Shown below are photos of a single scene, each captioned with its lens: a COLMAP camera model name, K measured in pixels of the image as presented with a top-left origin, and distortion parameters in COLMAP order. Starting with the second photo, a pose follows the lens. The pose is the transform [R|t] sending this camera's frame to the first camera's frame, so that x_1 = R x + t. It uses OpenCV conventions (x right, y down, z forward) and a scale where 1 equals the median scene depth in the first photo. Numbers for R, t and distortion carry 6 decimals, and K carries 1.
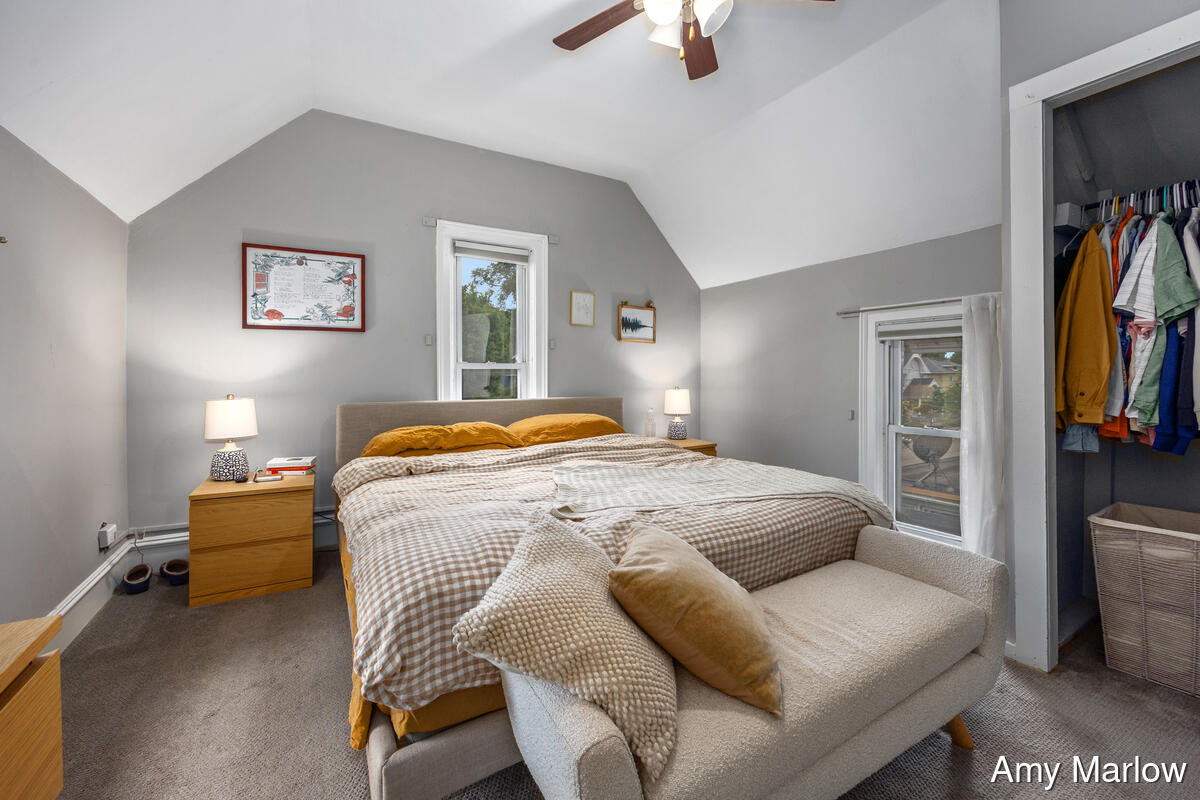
lens RADIAL K [[485.7, 0, 591.4], [0, 485.7, 368.9], [0, 0, 1]] dist [-0.000174, 0.000162]
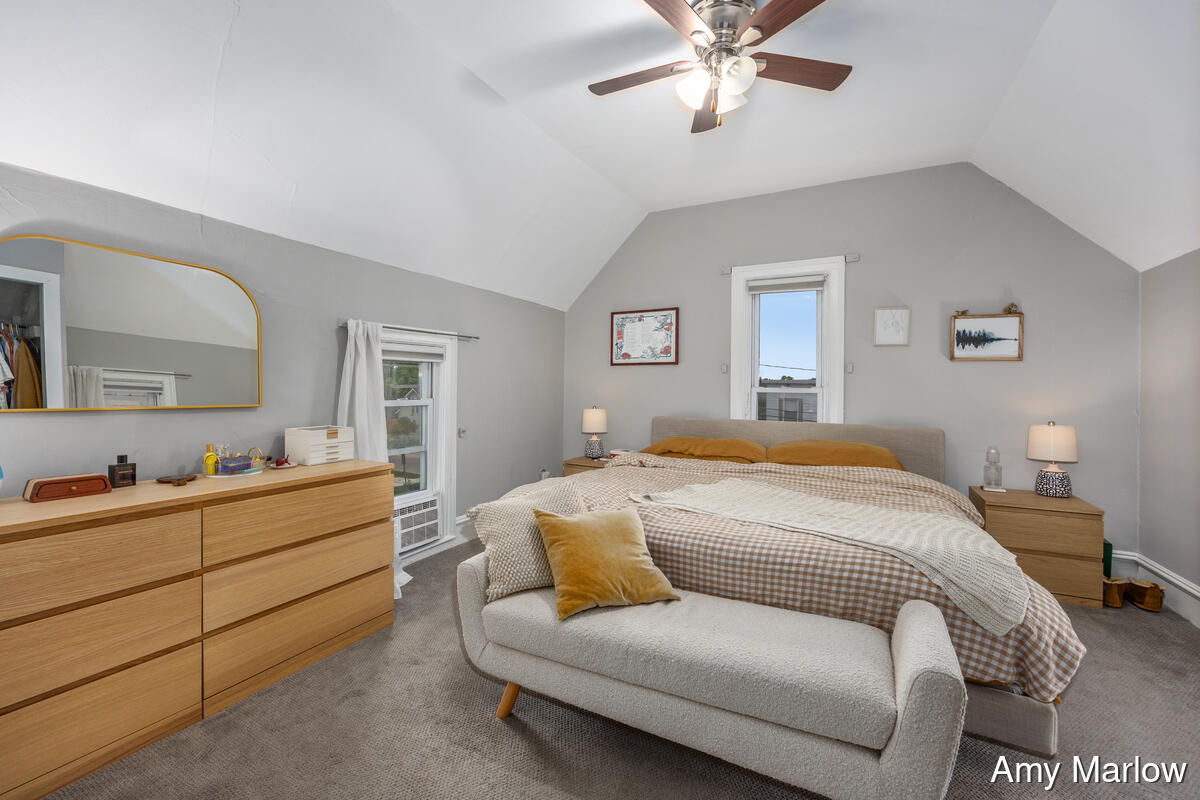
lens RADIAL K [[485.7, 0, 597.4], [0, 485.7, 397.0], [0, 0, 1]] dist [-0.000174, 0.000162]
pose [[0.543448, 0.020110, -0.839202, 0.550940], [-0.009381, 0.999796, 0.017883, -0.007775], [0.839390, -0.001846, 0.543526, 0.080656]]
